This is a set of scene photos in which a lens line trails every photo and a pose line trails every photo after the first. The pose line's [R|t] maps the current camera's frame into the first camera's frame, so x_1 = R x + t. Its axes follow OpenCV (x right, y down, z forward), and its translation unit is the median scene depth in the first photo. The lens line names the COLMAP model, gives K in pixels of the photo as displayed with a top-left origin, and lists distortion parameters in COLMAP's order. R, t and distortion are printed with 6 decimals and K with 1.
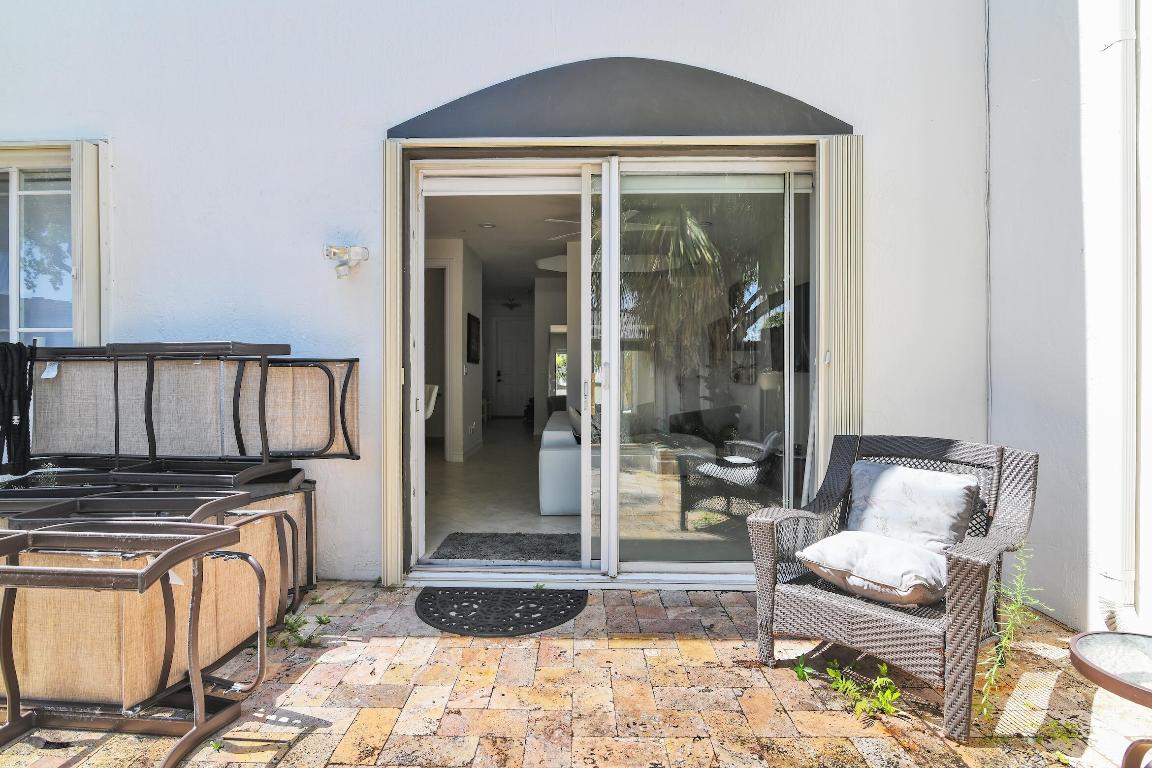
lens RADIAL K [[581.8, 0, 576.2], [0, 581.8, 376.2], [0, 0, 1]] dist [-0.013324, 0.000599]
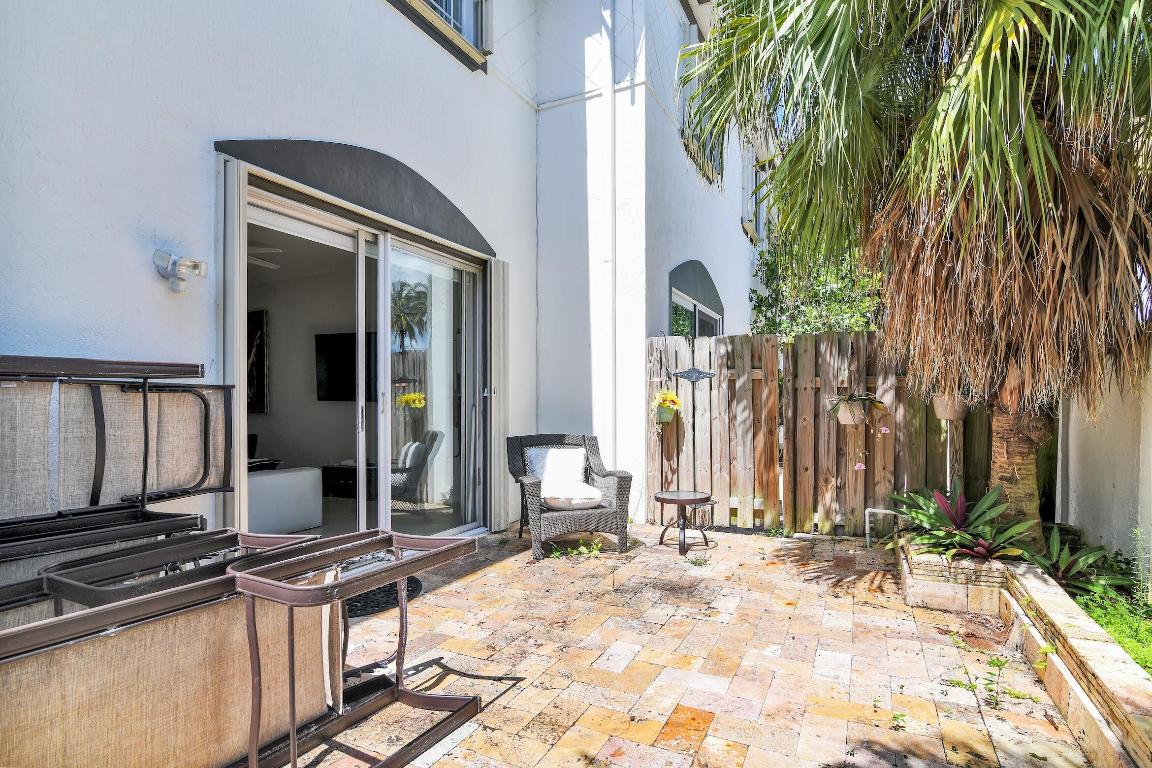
lens RADIAL K [[586.4, 0, 577.3], [0, 586.4, 390.4], [0, 0, 1]] dist [-0.000805, -0.000066]
pose [[0.425829, 0.014952, 0.904680, -1.012182], [0.009881, 0.999727, -0.021174, 0.004990], [-0.904750, 0.017955, 0.425565, 0.074819]]
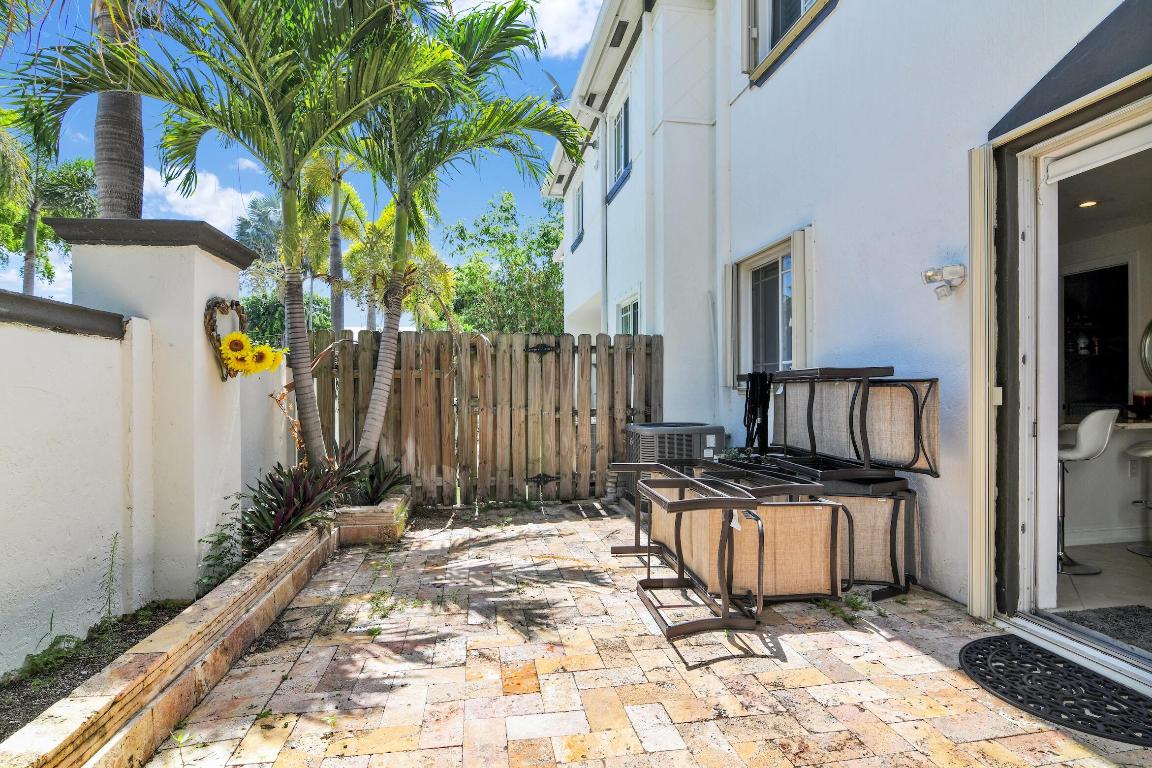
lens RADIAL K [[586.4, 0, 577.3], [0, 586.4, 390.4], [0, 0, 1]] dist [-0.000805, -0.000066]
pose [[0.197008, 0.001977, -0.980400, 0.511236], [-0.005507, 0.999984, 0.000910, -0.006157], [0.980386, 0.005219, 0.197016, 0.179656]]
